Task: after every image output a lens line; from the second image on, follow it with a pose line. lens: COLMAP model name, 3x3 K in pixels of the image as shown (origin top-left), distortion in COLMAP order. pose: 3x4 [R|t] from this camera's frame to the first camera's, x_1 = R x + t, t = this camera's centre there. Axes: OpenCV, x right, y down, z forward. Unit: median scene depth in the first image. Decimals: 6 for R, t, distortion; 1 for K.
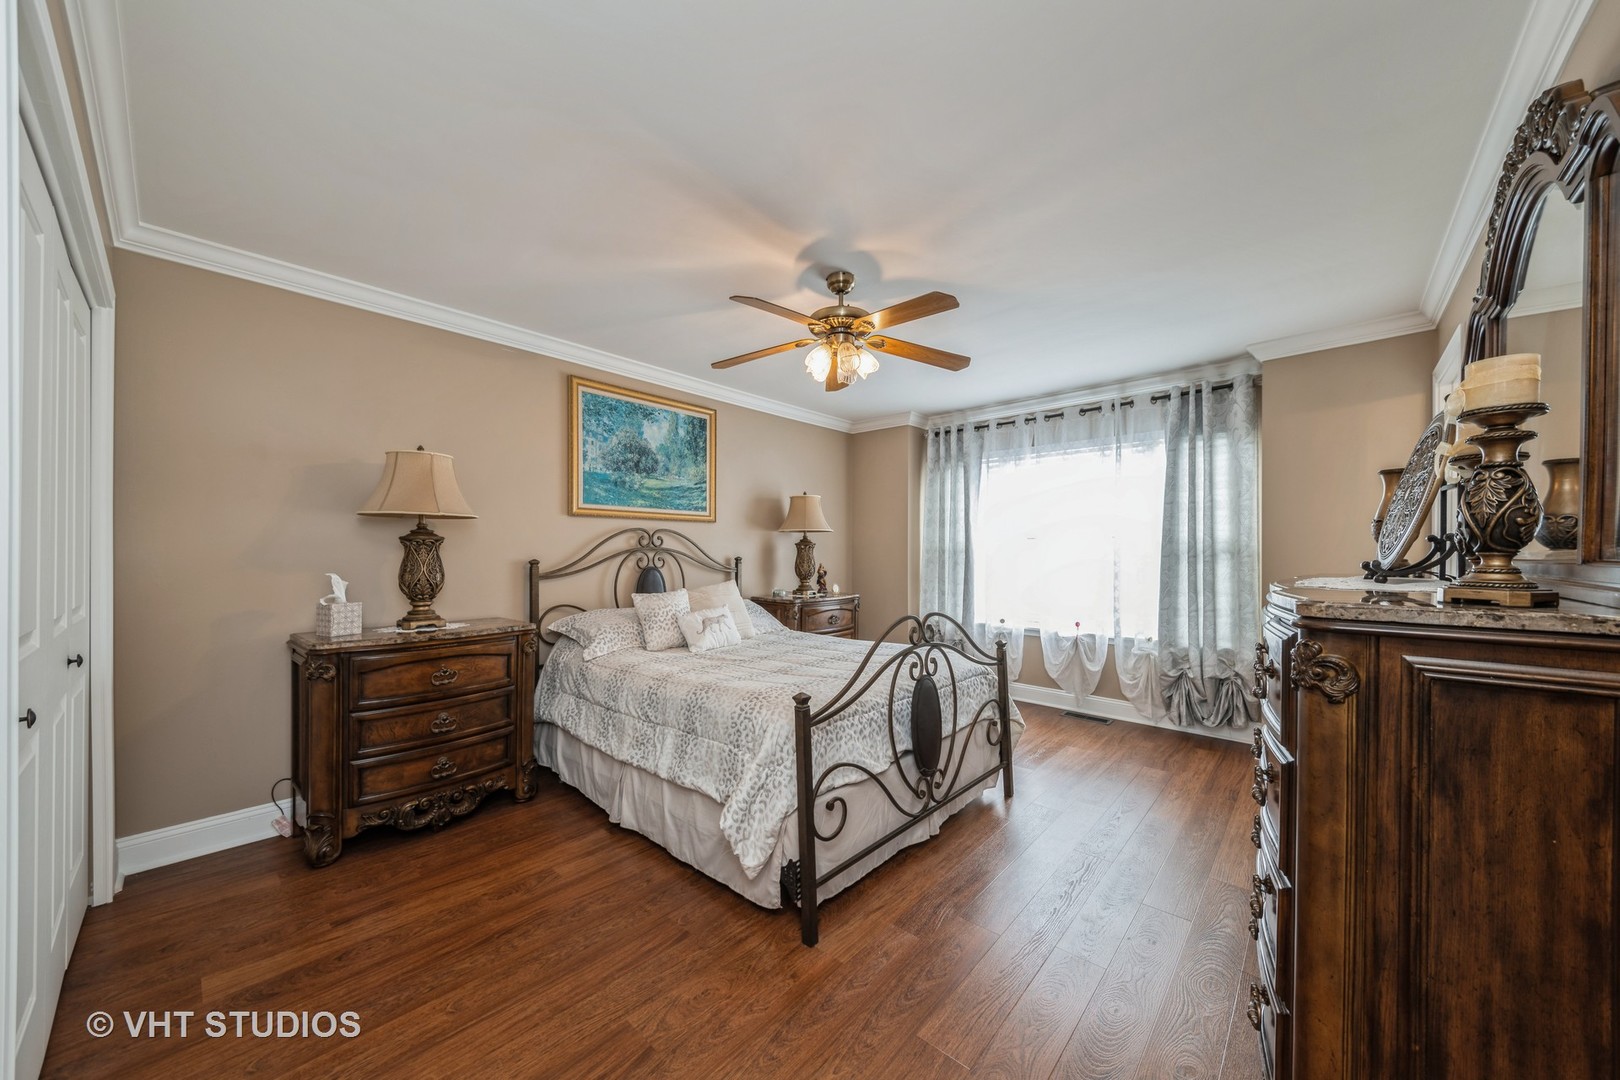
lens RADIAL K [[576.6, 0, 799.8], [0, 576.6, 550.8], [0, 0, 1]] dist [-0.000957, -0.000333]
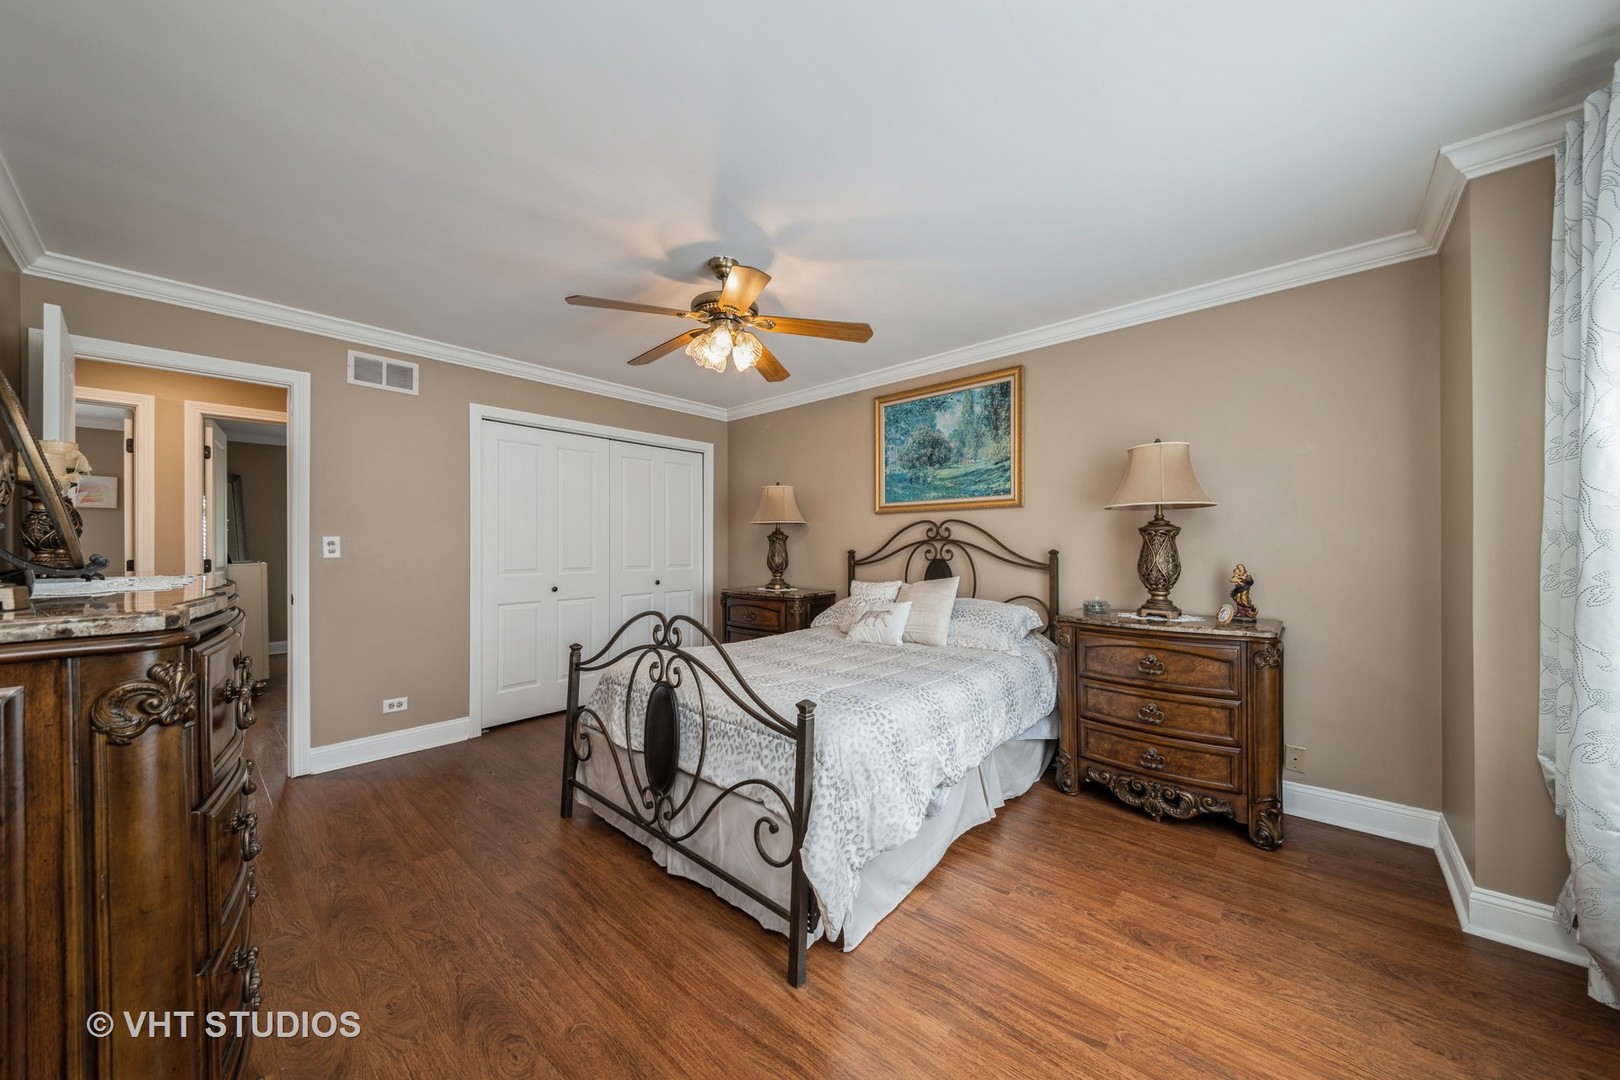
lens RADIAL K [[554.5, 0, 812.5], [0, 554.5, 541.6], [0, 0, 1]] dist [0.030681, -0.000067]
pose [[0.004439, -0.006779, -0.999967, 0.696679], [0.009218, 0.999935, -0.006738, 0.002866], [0.999948, -0.009188, 0.004501, 0.785622]]
